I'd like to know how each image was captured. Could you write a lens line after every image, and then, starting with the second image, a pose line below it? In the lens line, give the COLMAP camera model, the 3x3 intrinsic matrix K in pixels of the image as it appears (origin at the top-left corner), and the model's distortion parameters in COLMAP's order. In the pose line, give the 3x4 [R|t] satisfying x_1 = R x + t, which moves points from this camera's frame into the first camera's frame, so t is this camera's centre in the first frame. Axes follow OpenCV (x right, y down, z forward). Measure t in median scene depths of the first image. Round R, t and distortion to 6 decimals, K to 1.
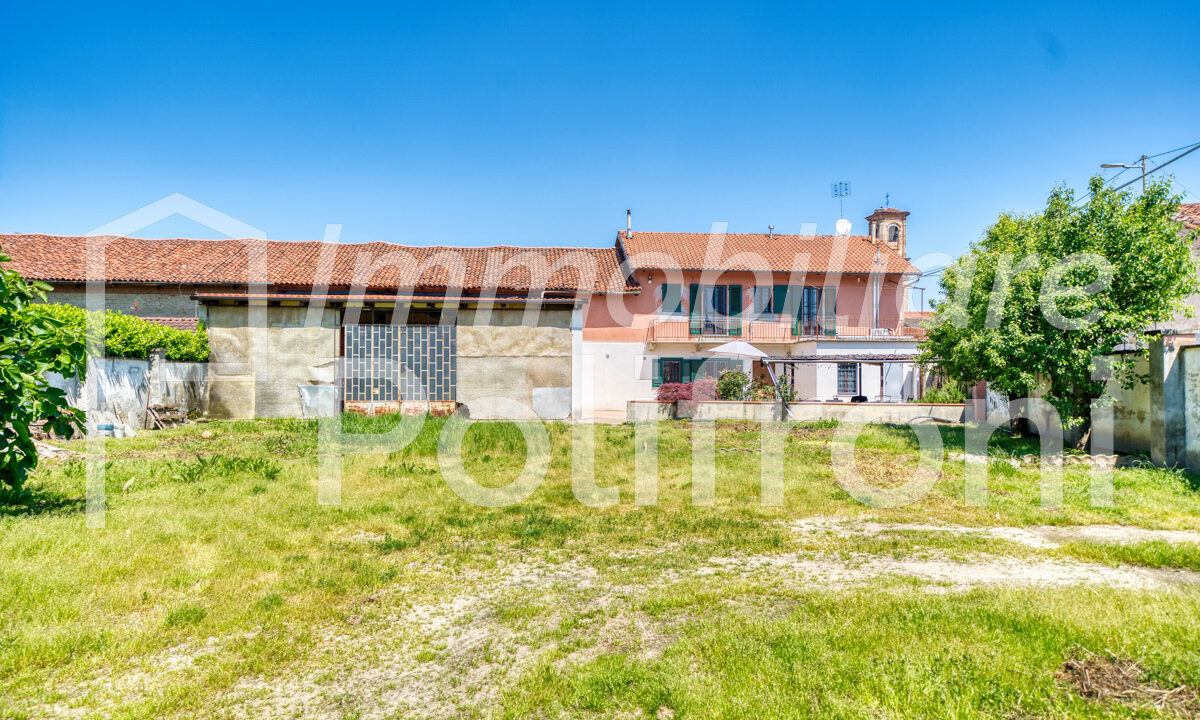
lens RADIAL K [[707.0, 0, 593.0], [0, 707.0, 360.0], [0, 0, 1]] dist [0.025134, 0.003662]
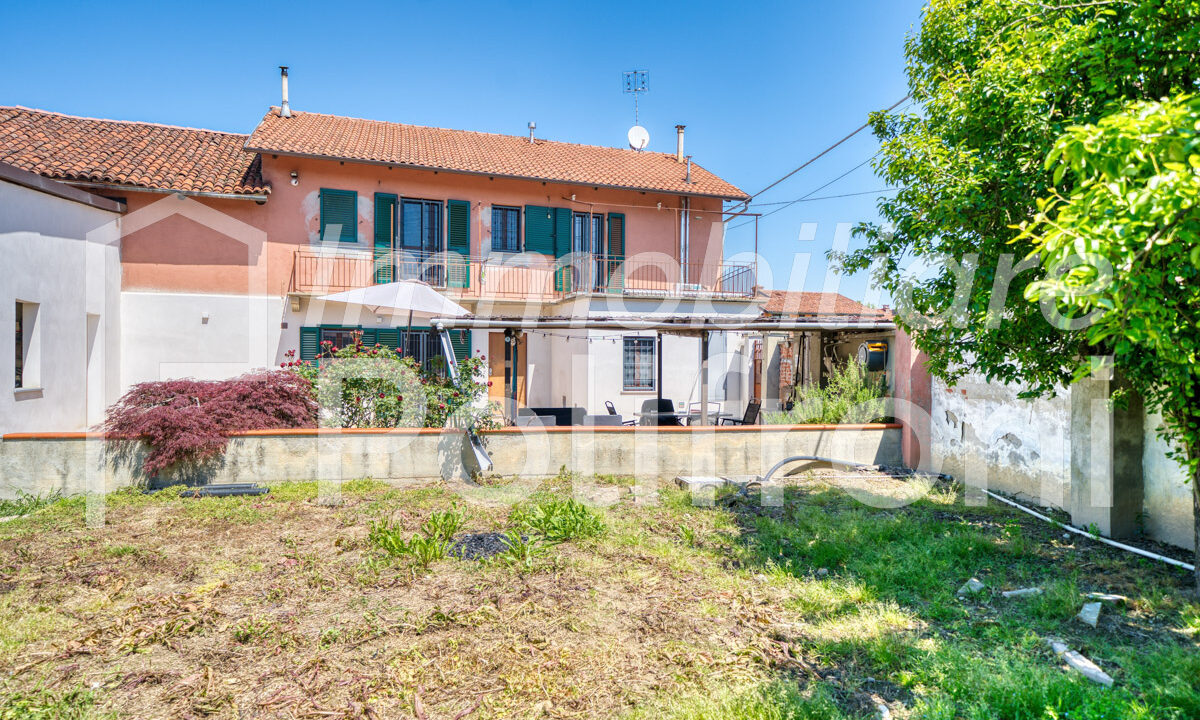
lens RADIAL K [[707.0, 0, 599.4], [0, 707.0, 358.5], [0, 0, 1]] dist [0.025134, 0.003662]
pose [[0.962755, 0.001319, 0.270371, 0.228304], [-0.007768, 0.999710, 0.022783, 0.012212], [-0.270263, -0.024035, 0.962486, 0.604198]]
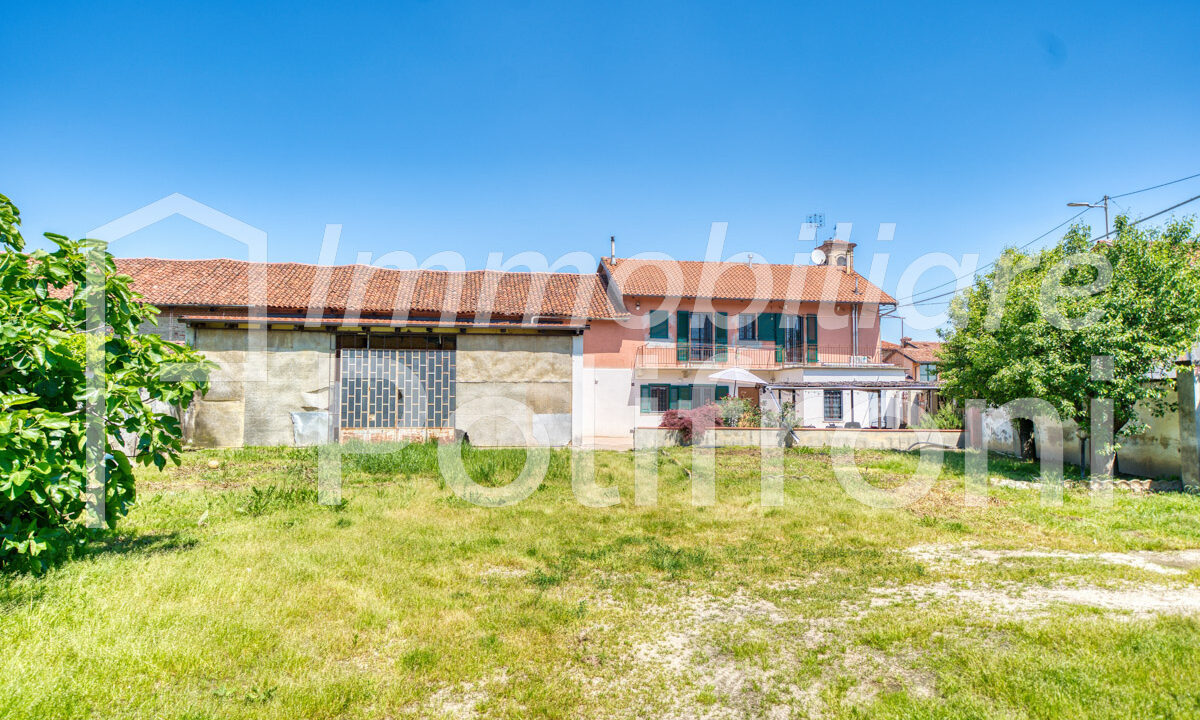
lens RADIAL K [[707.0, 0, 591.5], [0, 707.0, 359.6], [0, 0, 1]] dist [0.025134, 0.003662]
pose [[0.997271, 0.005397, 0.073626, -0.085386], [-0.002717, 0.999332, -0.036446, -0.001124], [-0.073773, 0.036146, 0.996620, 0.006536]]
